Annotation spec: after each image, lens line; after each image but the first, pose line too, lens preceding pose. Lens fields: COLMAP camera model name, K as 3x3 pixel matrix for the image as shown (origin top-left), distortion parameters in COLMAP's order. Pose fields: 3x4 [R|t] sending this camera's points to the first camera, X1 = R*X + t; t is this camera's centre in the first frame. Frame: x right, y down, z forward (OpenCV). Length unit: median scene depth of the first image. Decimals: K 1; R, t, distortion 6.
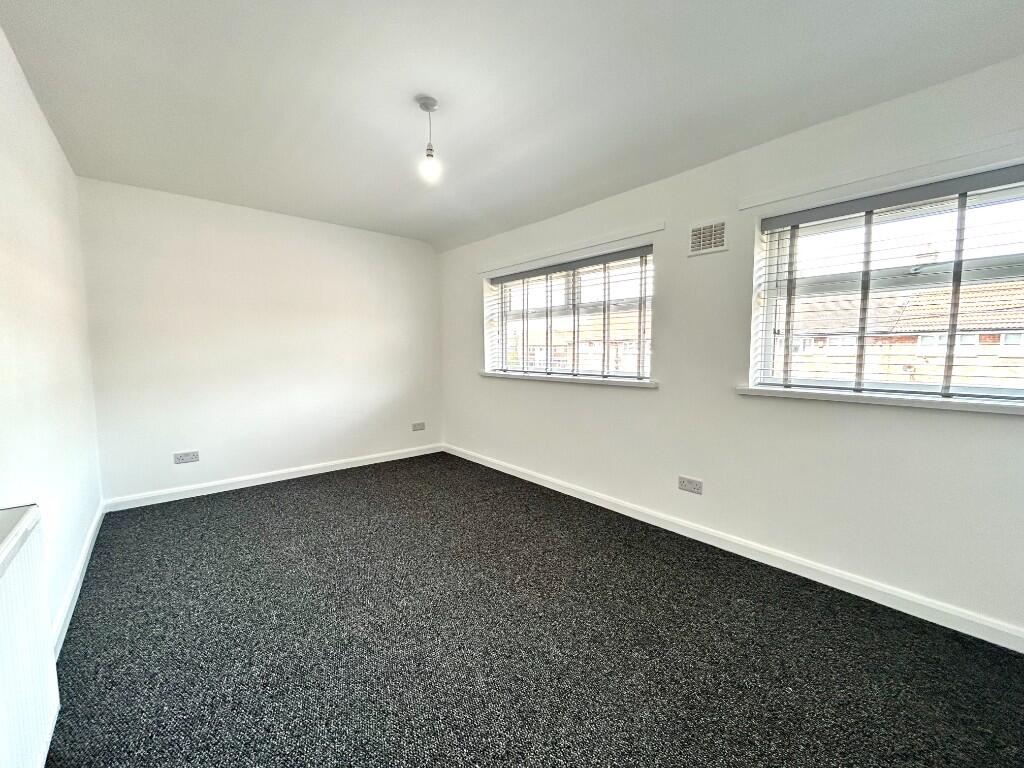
lens RADIAL K [[410.8, 0, 512.0], [0, 410.8, 384.0], [0, 0, 1]] dist [-0.033228, 0.000092]
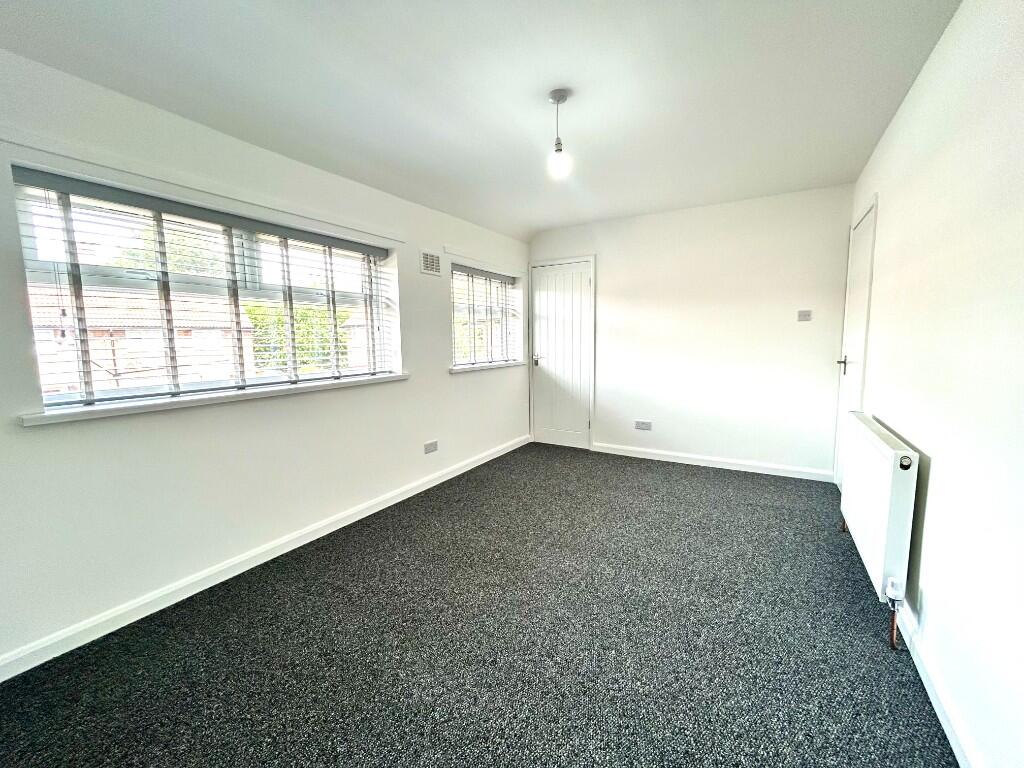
lens RADIAL K [[423.6, 0, 512.0], [0, 423.6, 384.0], [0, 0, 1]] dist [0.098731, 0.000030]
pose [[-0.311222, -0.078651, 0.947077, -0.785341], [0.120395, 0.985277, 0.121387, -0.074537], [-0.942680, 0.151801, -0.297171, 0.945708]]
